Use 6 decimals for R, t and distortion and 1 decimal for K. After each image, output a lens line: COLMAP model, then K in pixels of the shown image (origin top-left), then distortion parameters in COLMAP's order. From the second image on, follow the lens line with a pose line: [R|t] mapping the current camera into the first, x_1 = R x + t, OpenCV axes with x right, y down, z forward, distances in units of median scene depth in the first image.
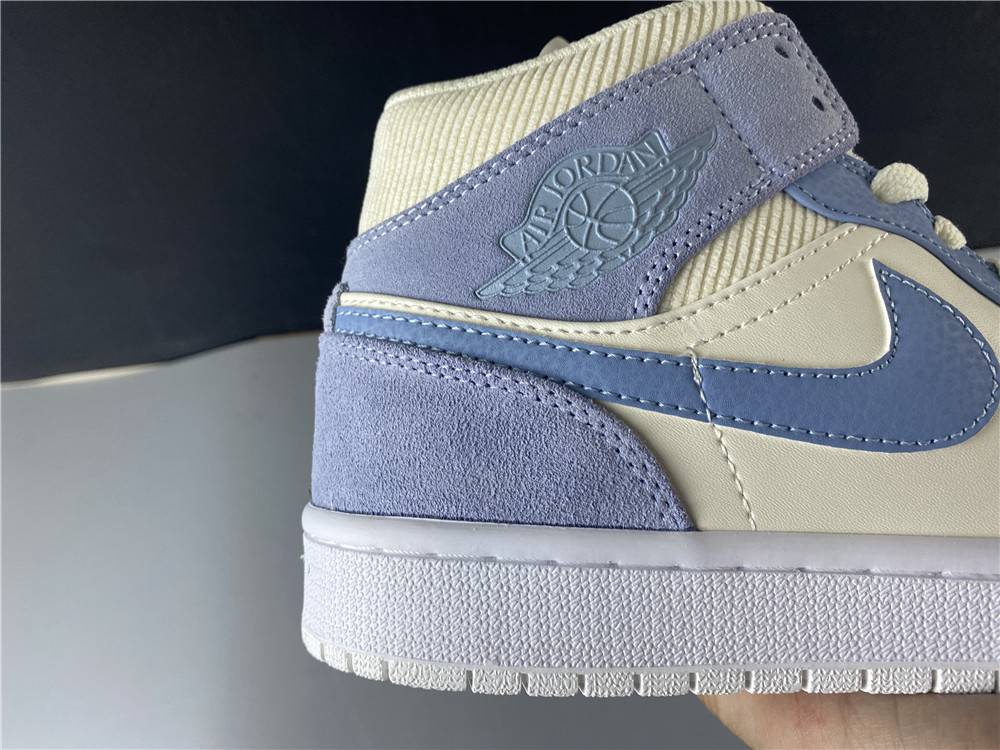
lens RADIAL K [[763.9, 0, 500.0], [0, 763.9, 375.0], [0, 0, 1]] dist [0.035854, -0.000548]
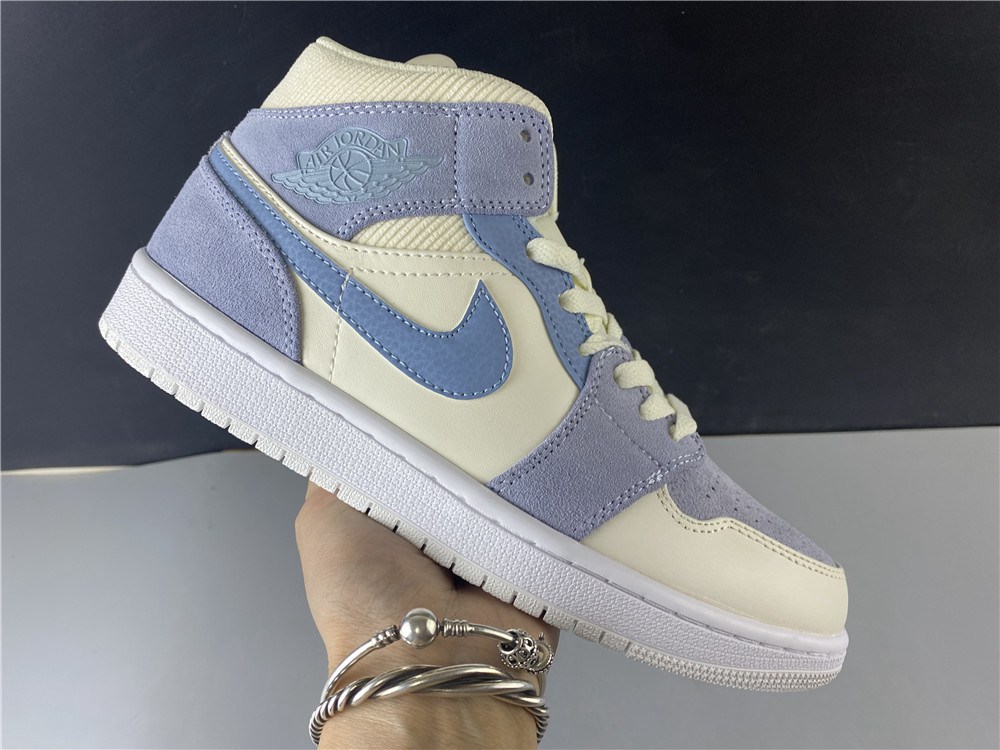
lens RADIAL K [[763.9, 0, 500.0], [0, 763.9, 375.0], [0, 0, 1]] dist [0.035854, -0.000548]
pose [[0.857399, 0.511212, -0.059408, 0.713562], [-0.502354, 0.856400, 0.119247, -0.190612], [0.111838, -0.072398, 0.991086, -0.583236]]
